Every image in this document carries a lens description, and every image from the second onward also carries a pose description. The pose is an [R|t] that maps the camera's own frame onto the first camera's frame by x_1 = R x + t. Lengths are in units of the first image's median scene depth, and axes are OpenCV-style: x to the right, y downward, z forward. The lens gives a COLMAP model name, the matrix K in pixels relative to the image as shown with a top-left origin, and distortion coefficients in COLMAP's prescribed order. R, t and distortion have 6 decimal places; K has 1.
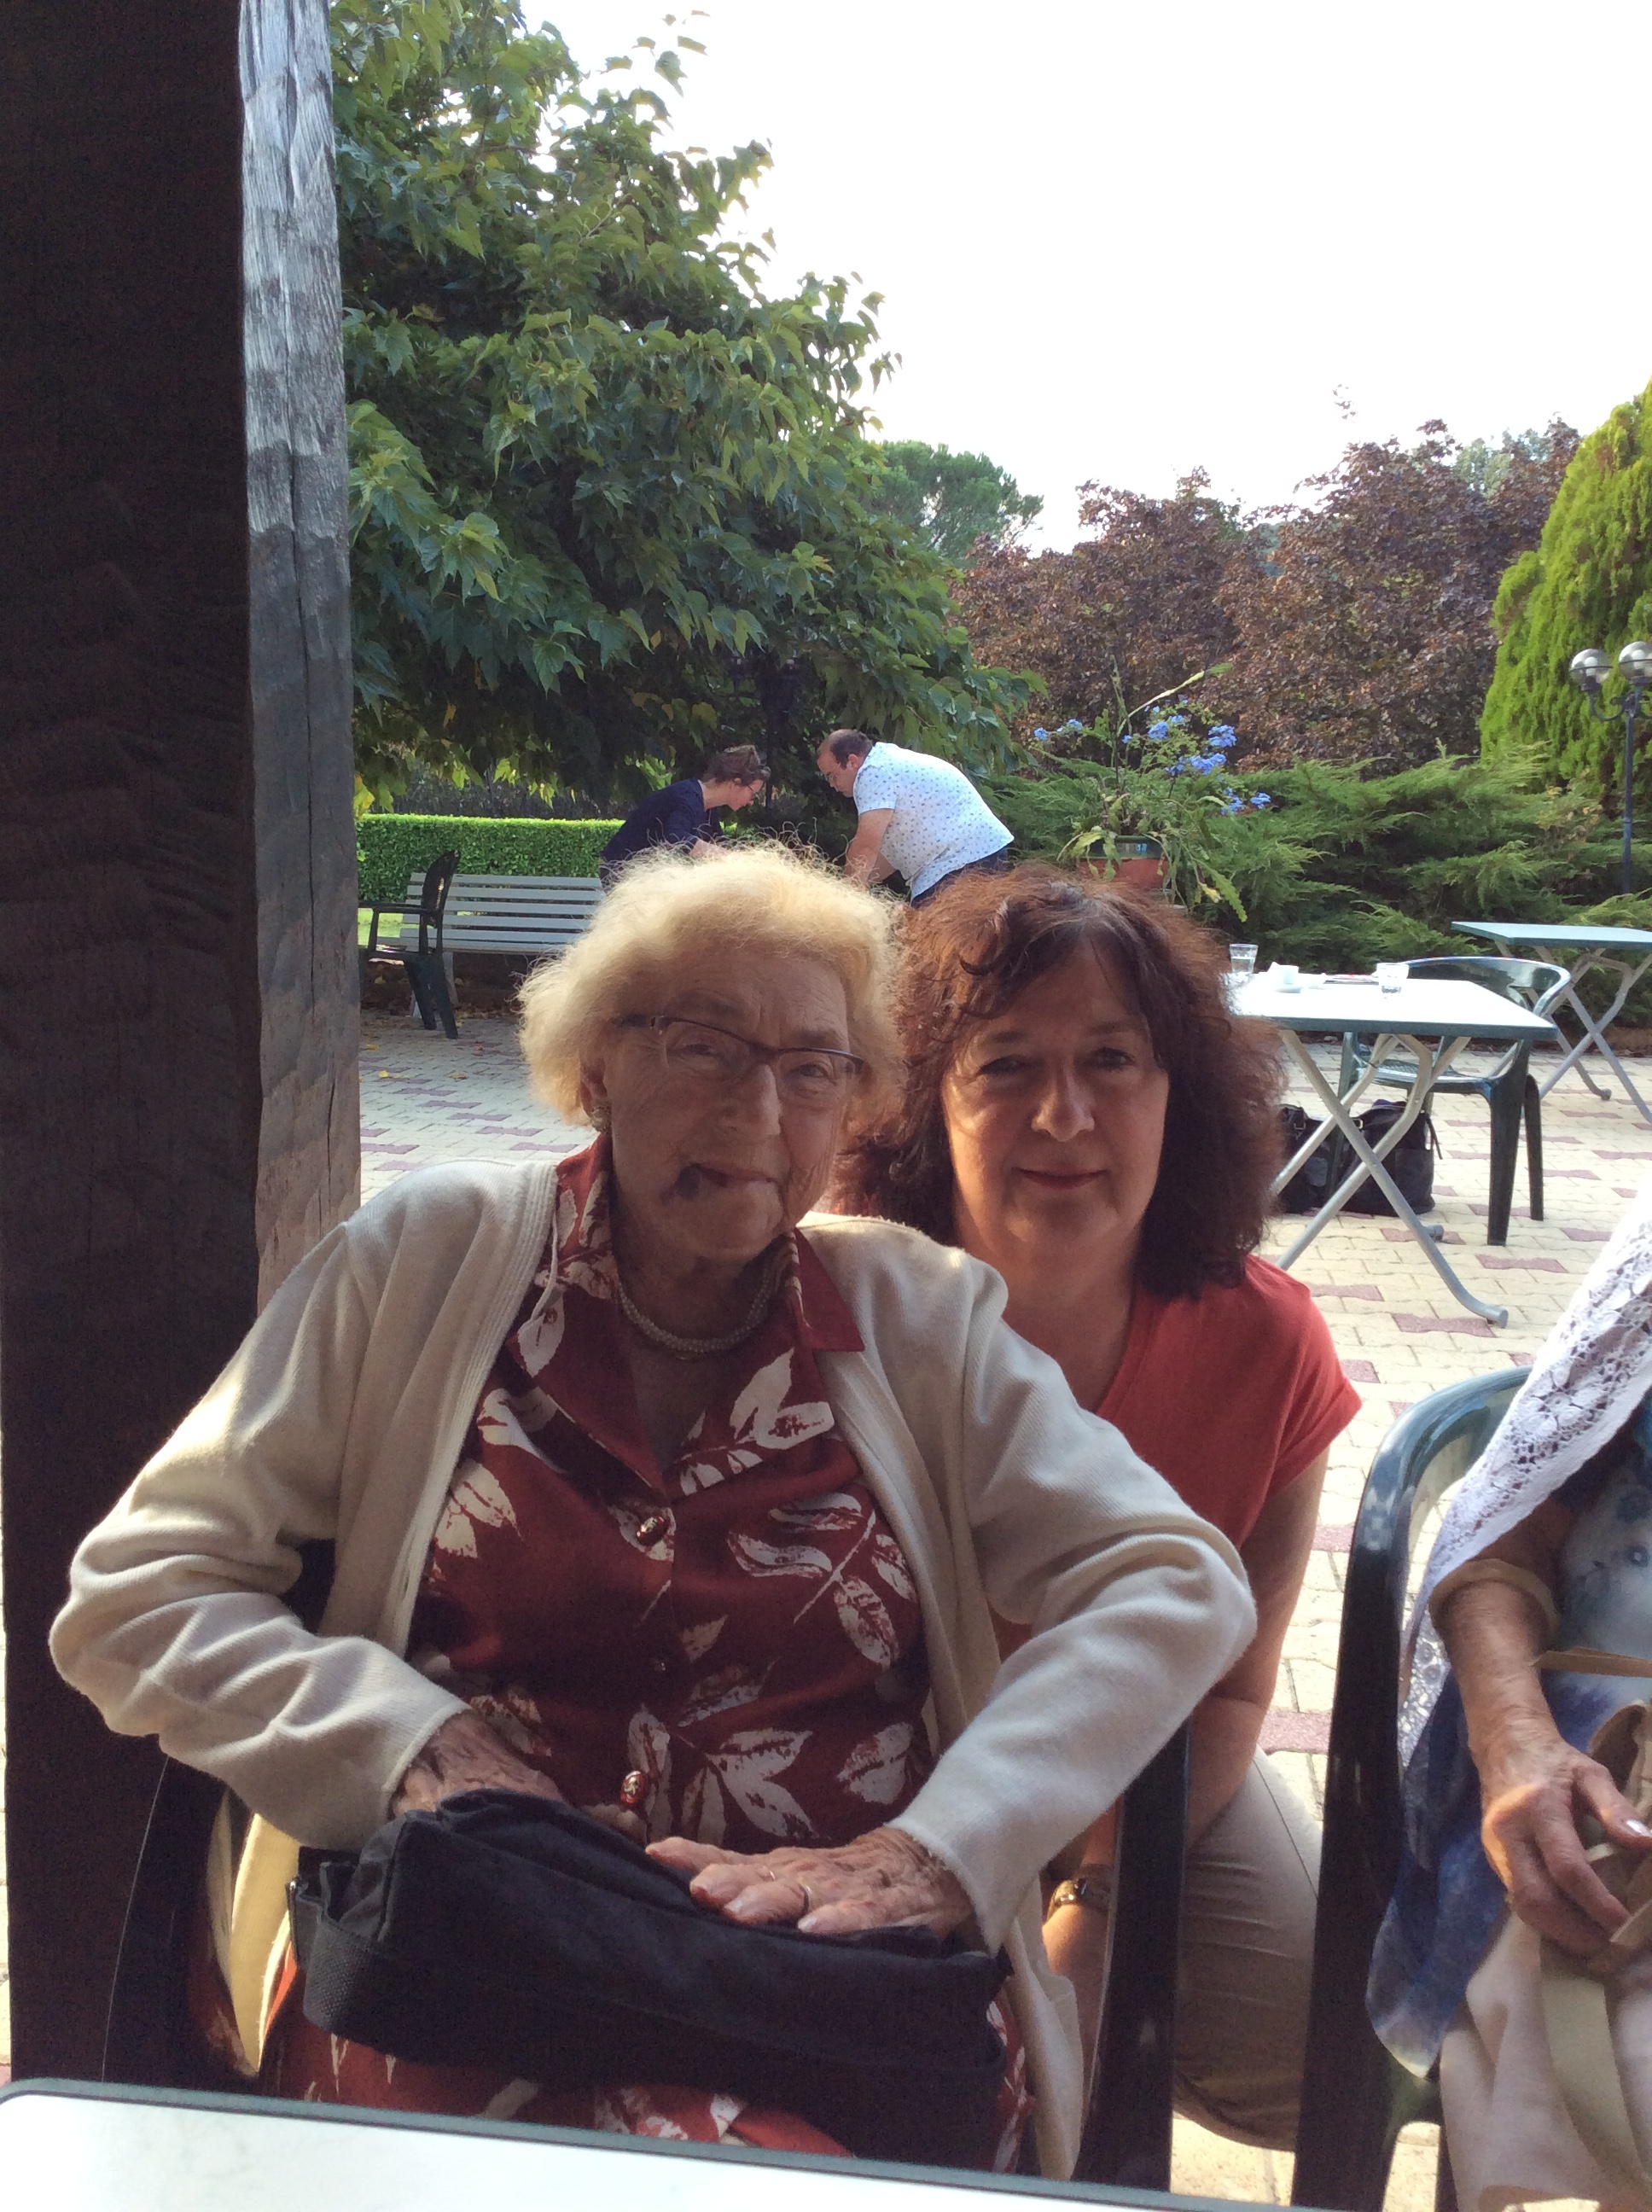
lens RADIAL K [[1980.9, 0, 818.7], [0, 1980.9, 1111.7], [0, 0, 1]] dist [0.167769, -0.295379]
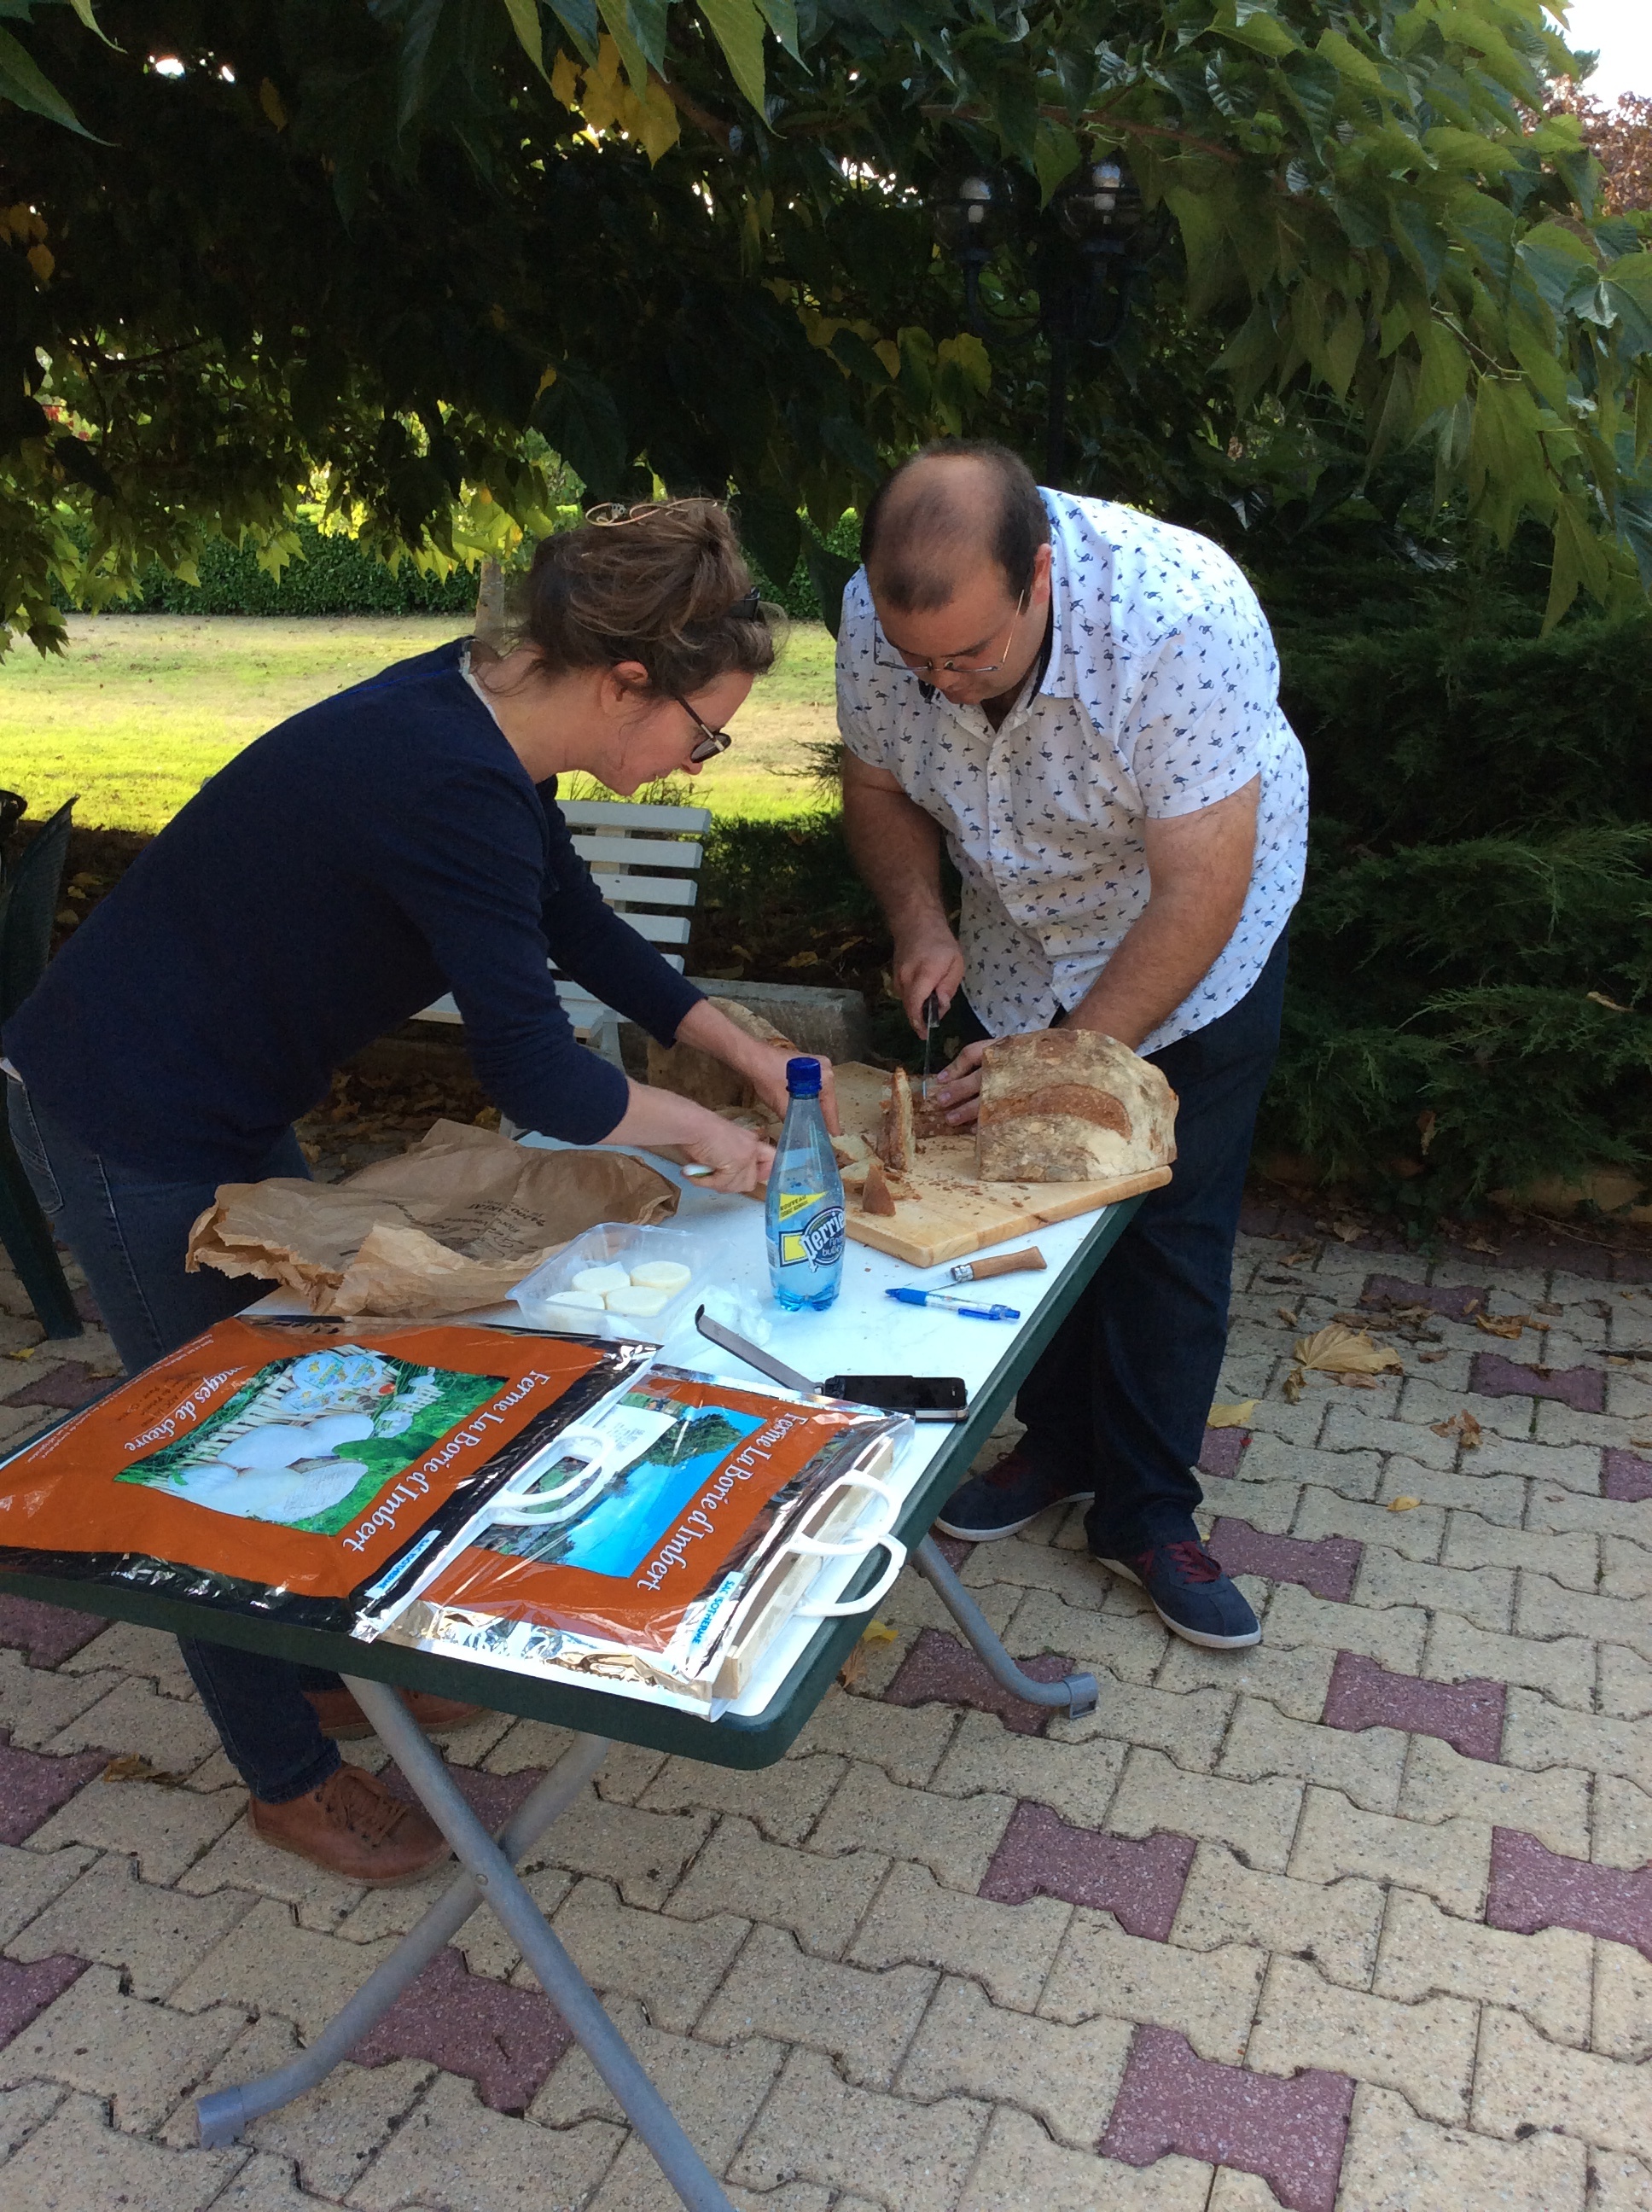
lens RADIAL K [[2043.4, 0, 821.2], [0, 2043.4, 1035.8], [0, 0, 1]] dist [0.175275, -0.205662]
pose [[0.976810, 0.038648, -0.210593, 0.024911], [-0.013801, 0.992893, 0.118203, -0.130709], [0.213664, -0.112556, 0.970401, 0.663459]]
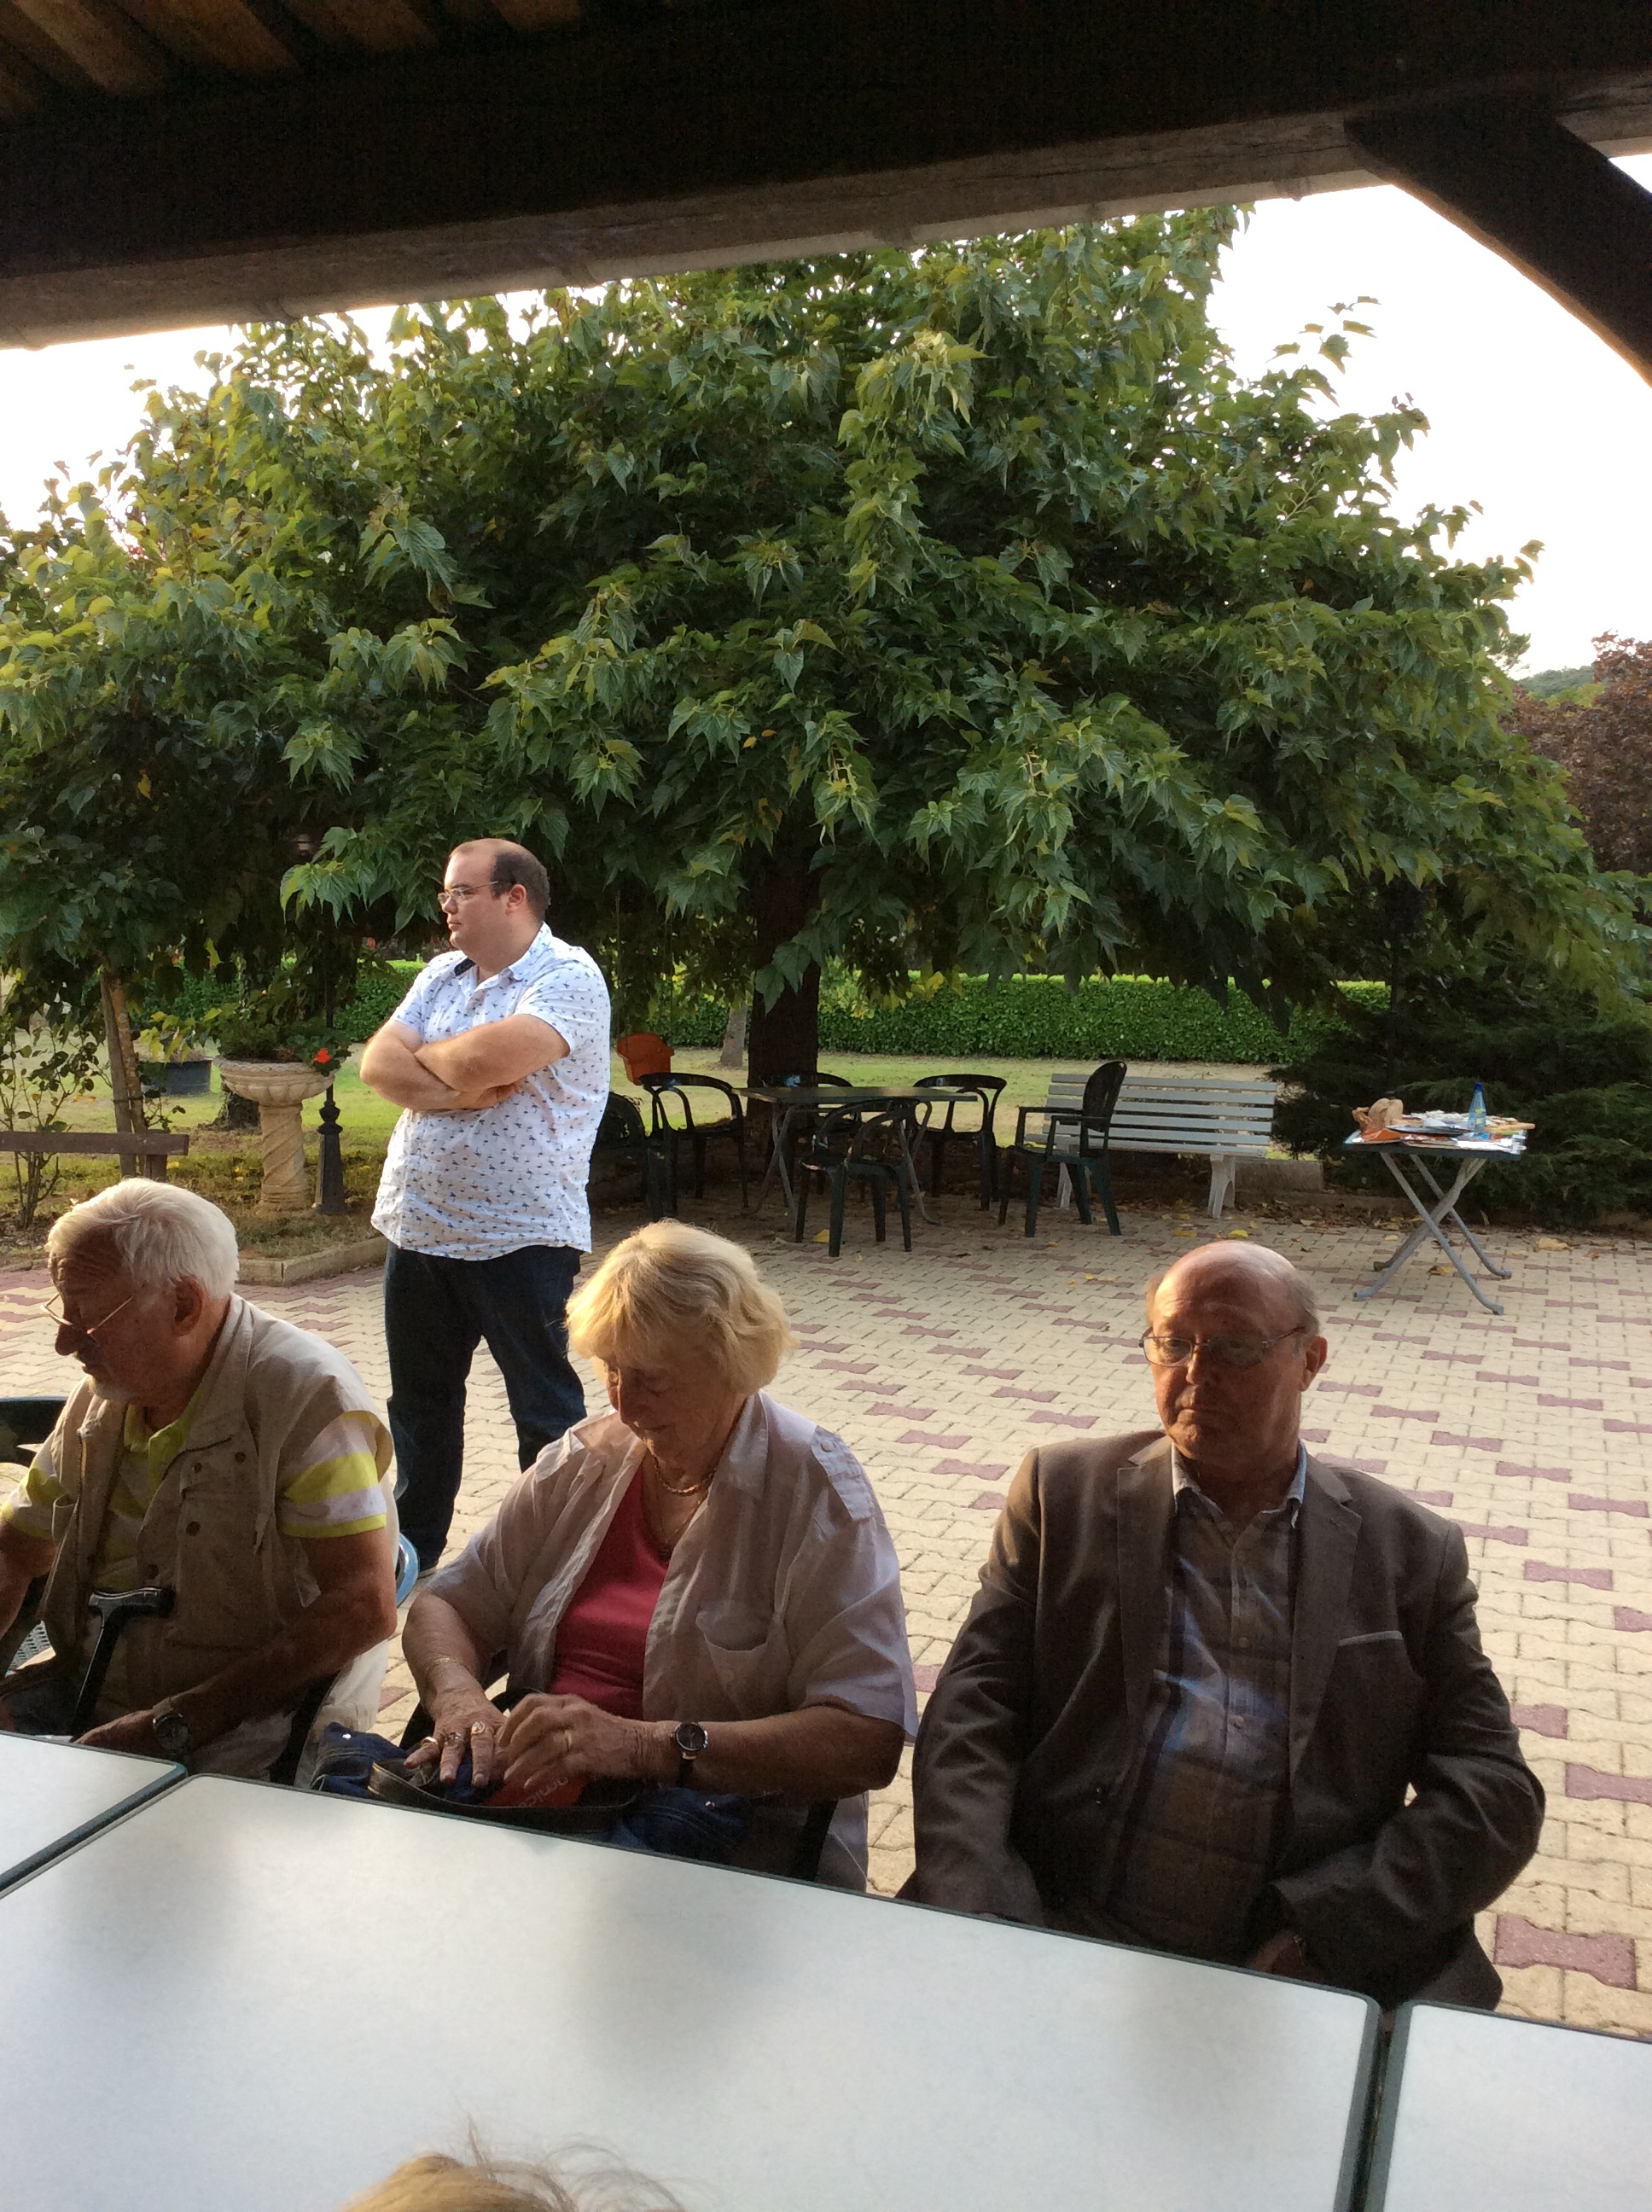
lens RADIAL K [[1980.9, 0, 818.7], [0, 1980.9, 1111.7], [0, 0, 1]] dist [0.167769, -0.295379]
pose [[0.976992, 0.015505, -0.212713, -0.109756], [-0.029772, 0.997504, -0.064034, -0.028140], [0.211189, 0.068893, 0.975014, -0.095295]]
